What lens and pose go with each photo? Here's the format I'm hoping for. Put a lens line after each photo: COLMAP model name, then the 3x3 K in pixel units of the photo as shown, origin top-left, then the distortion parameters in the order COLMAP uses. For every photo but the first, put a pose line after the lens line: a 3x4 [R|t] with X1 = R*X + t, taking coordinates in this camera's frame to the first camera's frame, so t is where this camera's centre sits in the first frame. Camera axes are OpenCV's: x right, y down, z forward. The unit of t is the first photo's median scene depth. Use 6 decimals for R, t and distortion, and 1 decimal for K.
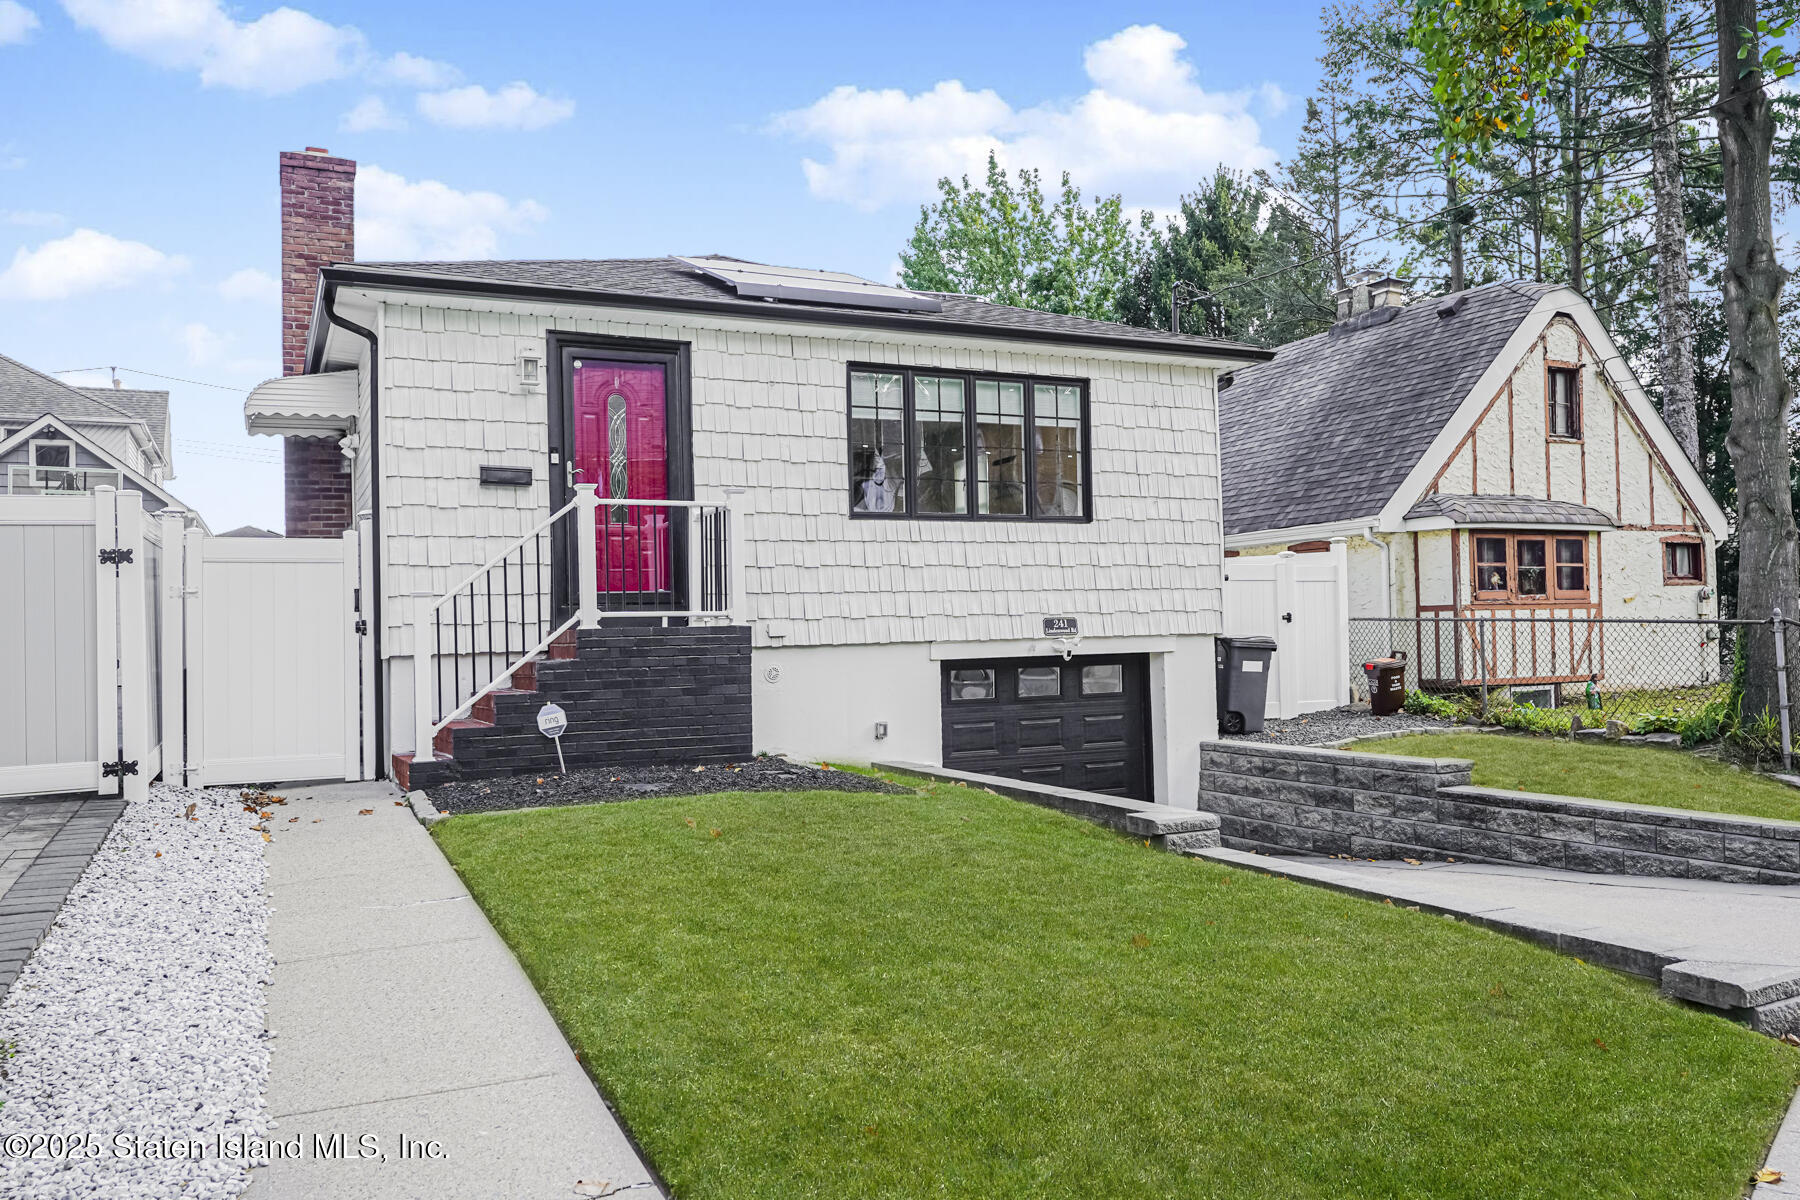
lens RADIAL K [[1357.7, 0, 900.2], [0, 1357.7, 601.3], [0, 0, 1]] dist [-0.001451, 0.003192]
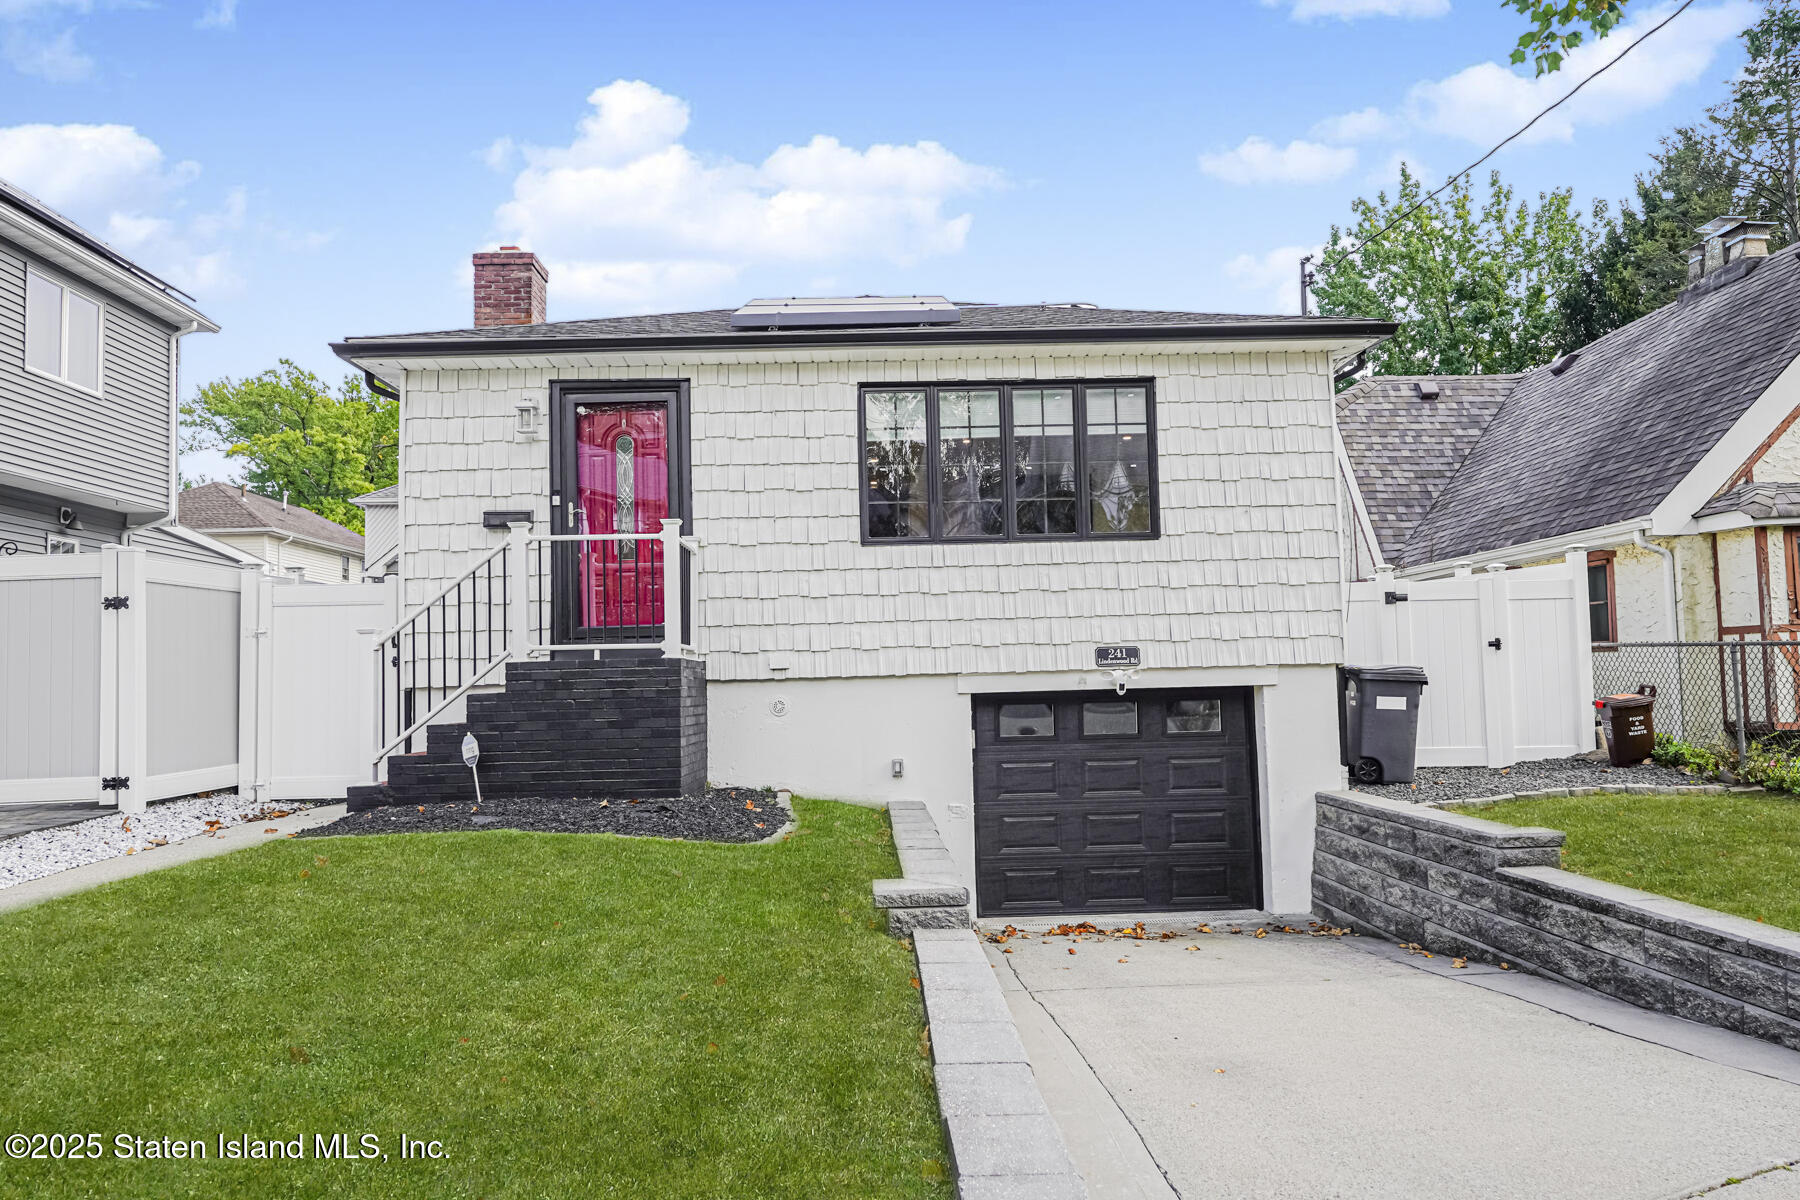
lens RADIAL K [[1241.4, 0, 898.5], [0, 1241.4, 605.1], [0, 0, 1]] dist [-0.001063, 0.001131]
pose [[0.910475, -0.024841, -0.412817, 0.322461], [0.013962, 0.999472, -0.029350, 0.006575], [0.413328, 0.020958, 0.910341, 0.197594]]
